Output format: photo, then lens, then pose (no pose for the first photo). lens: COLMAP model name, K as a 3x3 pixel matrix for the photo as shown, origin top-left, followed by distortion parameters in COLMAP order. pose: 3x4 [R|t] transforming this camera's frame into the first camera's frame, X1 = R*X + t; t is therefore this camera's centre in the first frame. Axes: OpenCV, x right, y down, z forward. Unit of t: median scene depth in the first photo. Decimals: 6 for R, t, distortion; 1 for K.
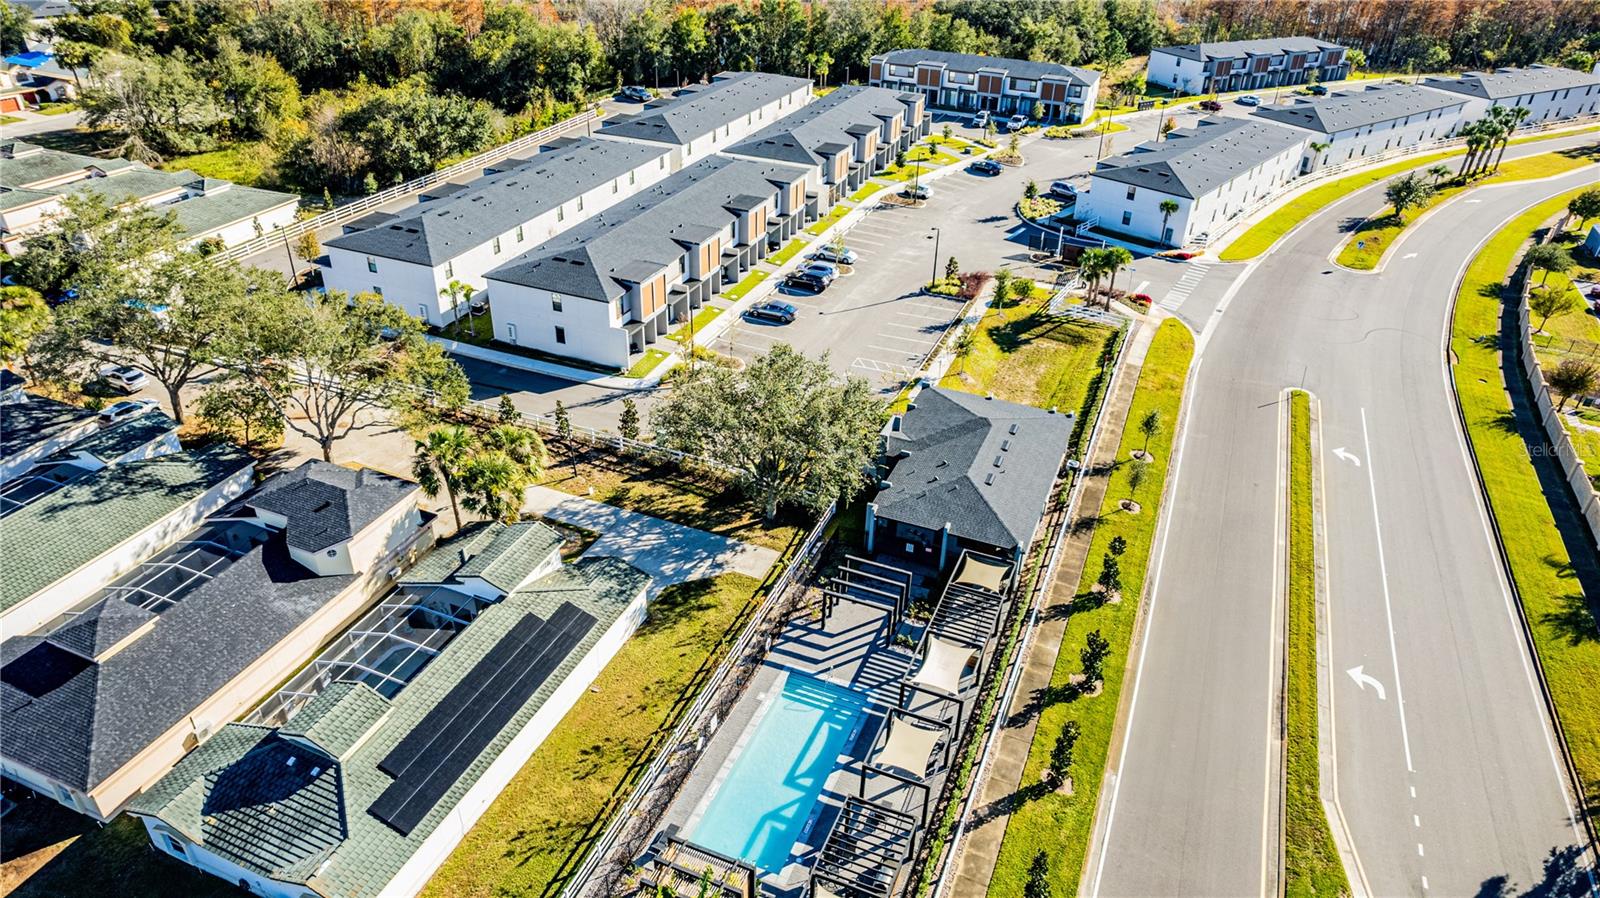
lens RADIAL K [[1043.2, 0, 800.0], [0, 1043.2, 449.0], [0, 0, 1]] dist [-0.043537, 0.000453]
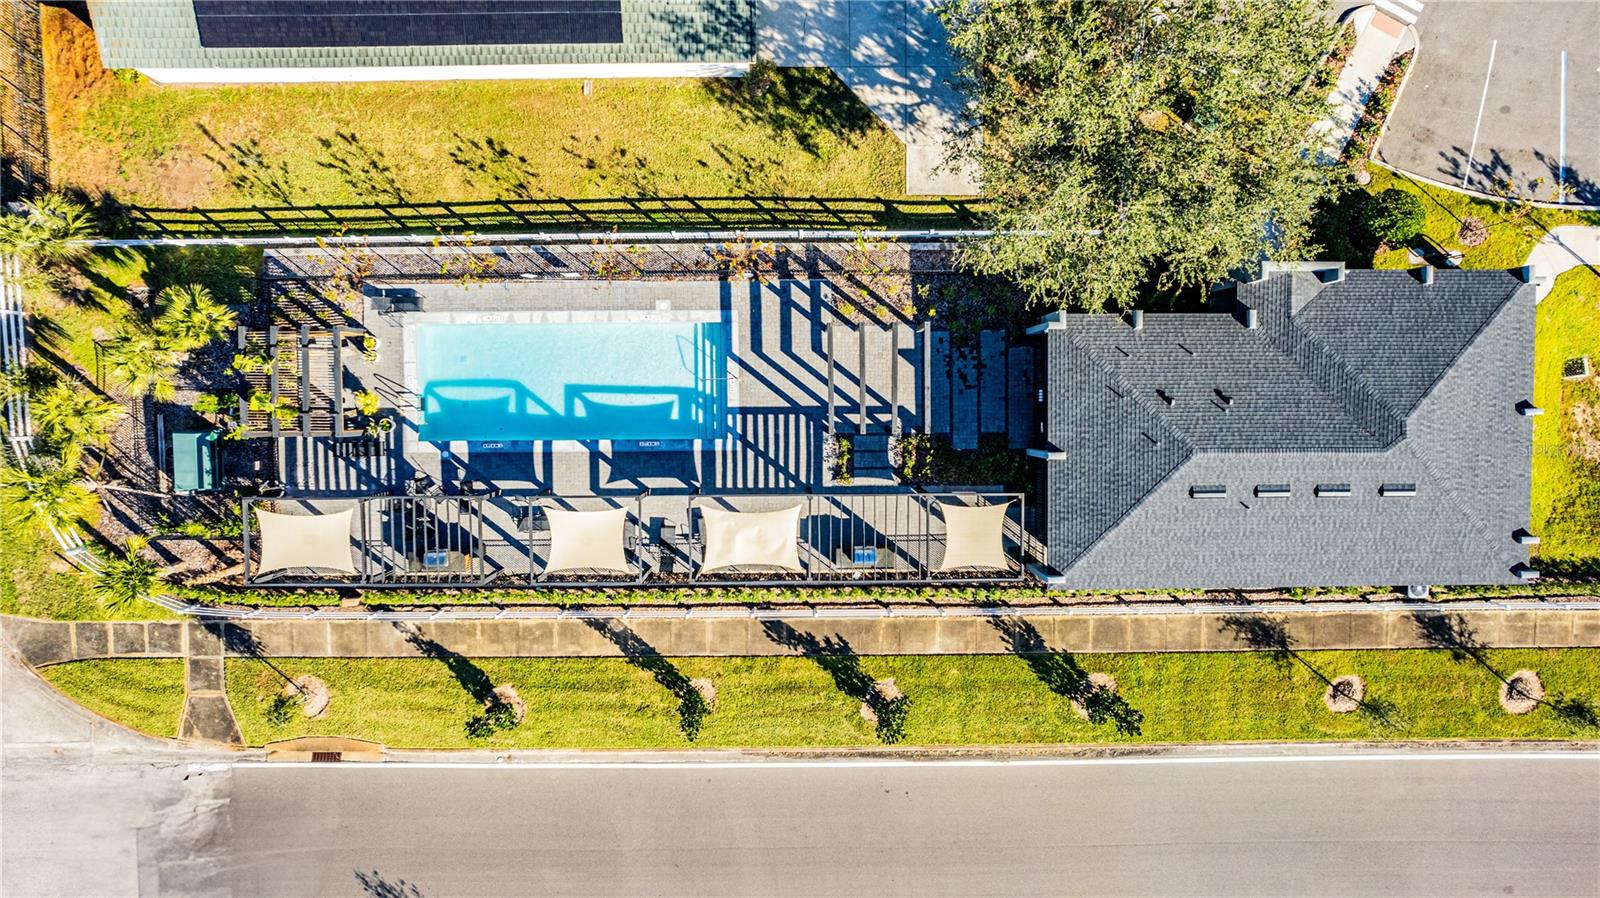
lens RADIAL K [[1043.2, 0, 800.0], [0, 1043.2, 449.0], [0, 0, 1]] dist [-0.043537, 0.000453]
pose [[0.390005, 0.920740, 0.011621, 0.083169], [-0.475560, 0.190598, 0.858787, -0.407863], [0.788504, -0.340458, 0.512201, 0.650594]]
